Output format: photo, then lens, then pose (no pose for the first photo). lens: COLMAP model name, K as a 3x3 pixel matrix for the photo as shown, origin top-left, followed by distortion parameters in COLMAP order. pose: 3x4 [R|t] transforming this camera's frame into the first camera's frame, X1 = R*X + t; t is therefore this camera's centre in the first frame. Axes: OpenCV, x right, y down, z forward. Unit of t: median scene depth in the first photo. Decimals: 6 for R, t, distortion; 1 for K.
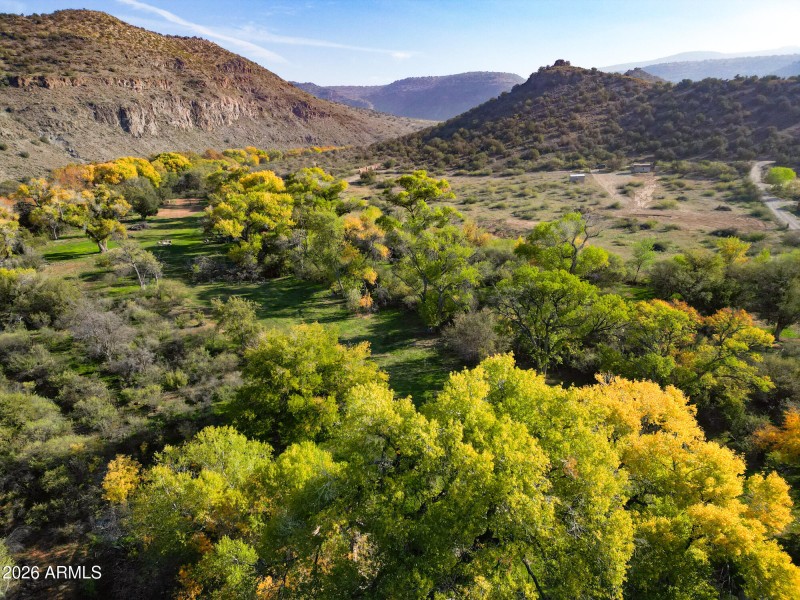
lens RADIAL K [[558.7, 0, 399.5], [0, 558.7, 298.3], [0, 0, 1]] dist [0.078398, -0.072773]
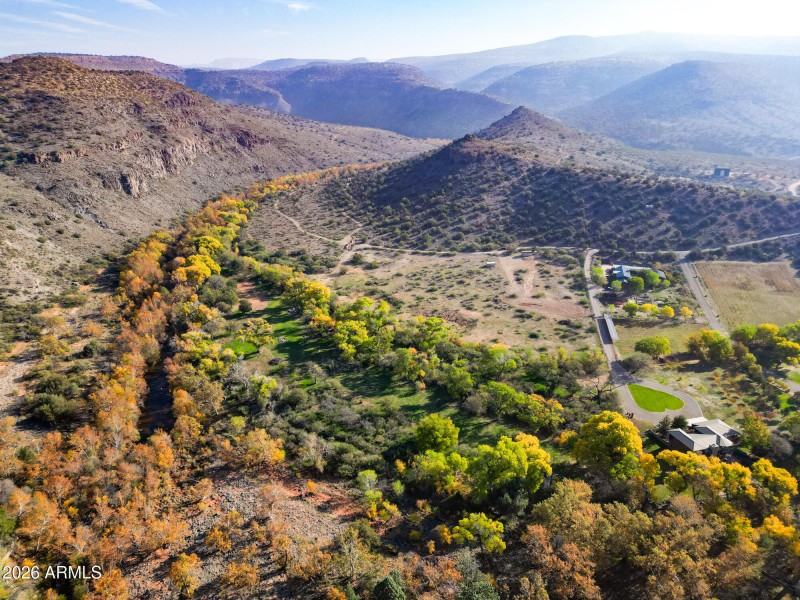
lens RADIAL K [[555.3, 0, 400.0], [0, 555.3, 300.0], [0, 0, 1]] dist [0.102874, -0.117453]
pose [[0.983654, -0.059534, 0.169942, -0.184021], [0.047934, 0.996283, 0.071569, -0.182947], [-0.173571, -0.062253, 0.982852, -0.453159]]
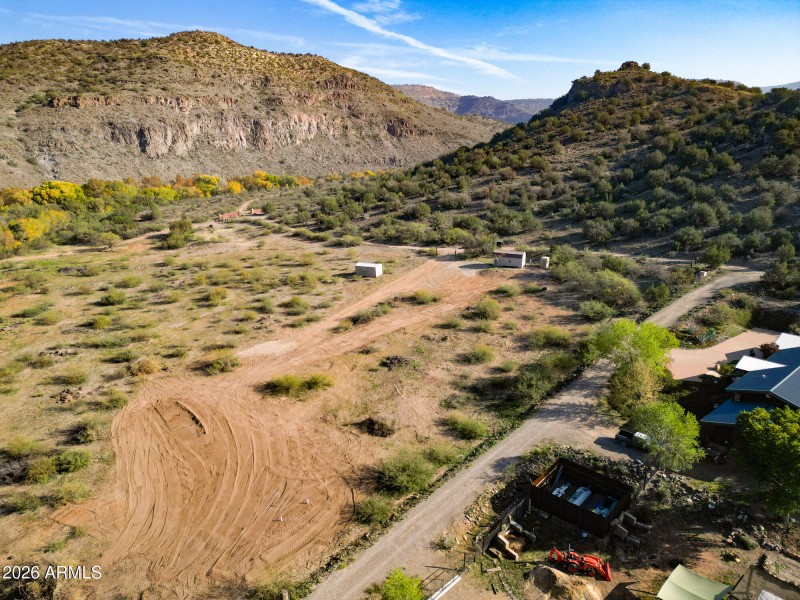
lens RADIAL K [[558.7, 0, 399.5], [0, 558.7, 298.3], [0, 0, 1]] dist [0.078398, -0.072773]
pose [[0.931620, 0.110992, -0.346070, 0.414623], [-0.118039, 0.993009, 0.000718, -0.144737], [0.343731, 0.040181, 0.938208, 0.375496]]
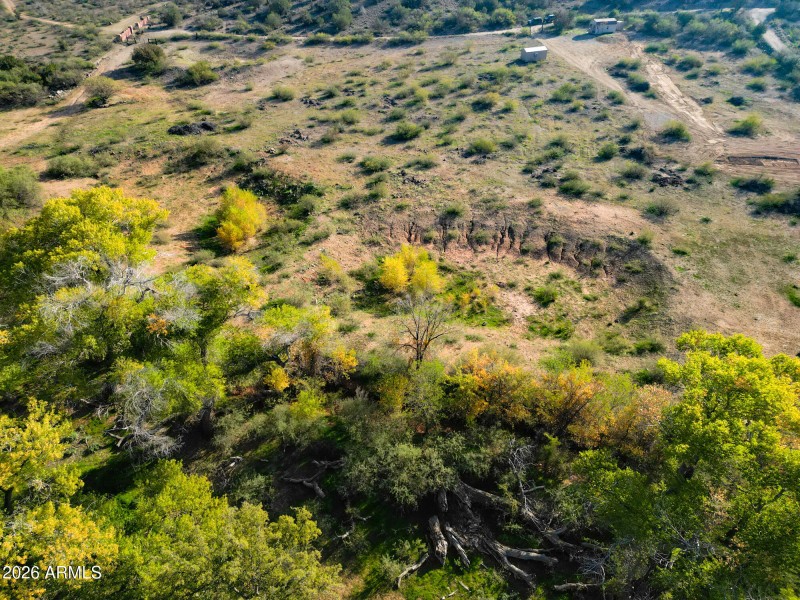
lens RADIAL K [[558.7, 0, 399.5], [0, 558.7, 298.3], [0, 0, 1]] dist [0.078398, -0.072773]
pose [[0.917993, -0.213553, 0.334192, -0.059661], [0.104408, 0.943055, 0.315826, -0.132735], [-0.382607, -0.255033, 0.888015, 0.343794]]
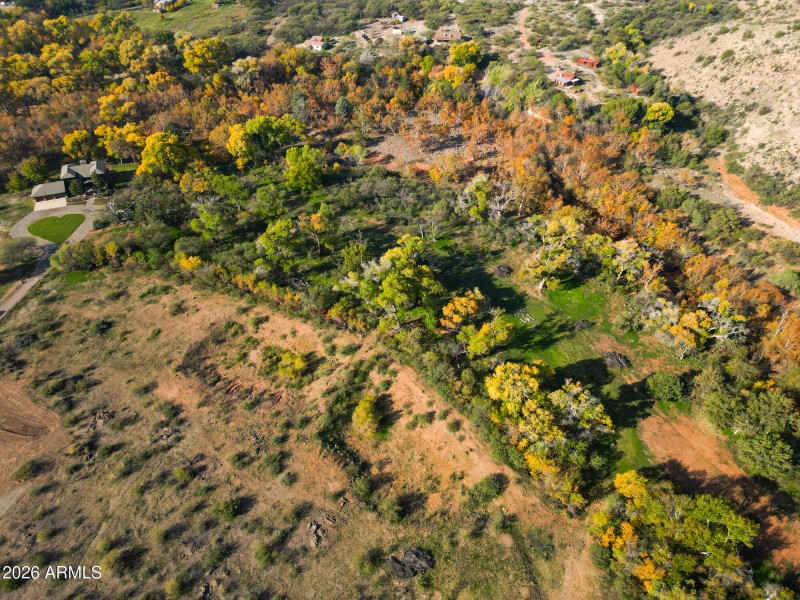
lens RADIAL K [[555.3, 0, 400.0], [0, 555.3, 300.0], [0, 0, 1]] dist [0.102874, -0.117453]
pose [[-0.968336, 0.169633, -0.183169, 0.012964], [-0.065697, 0.534689, 0.842491, -0.561019], [0.240853, 0.827848, -0.506614, 0.797380]]
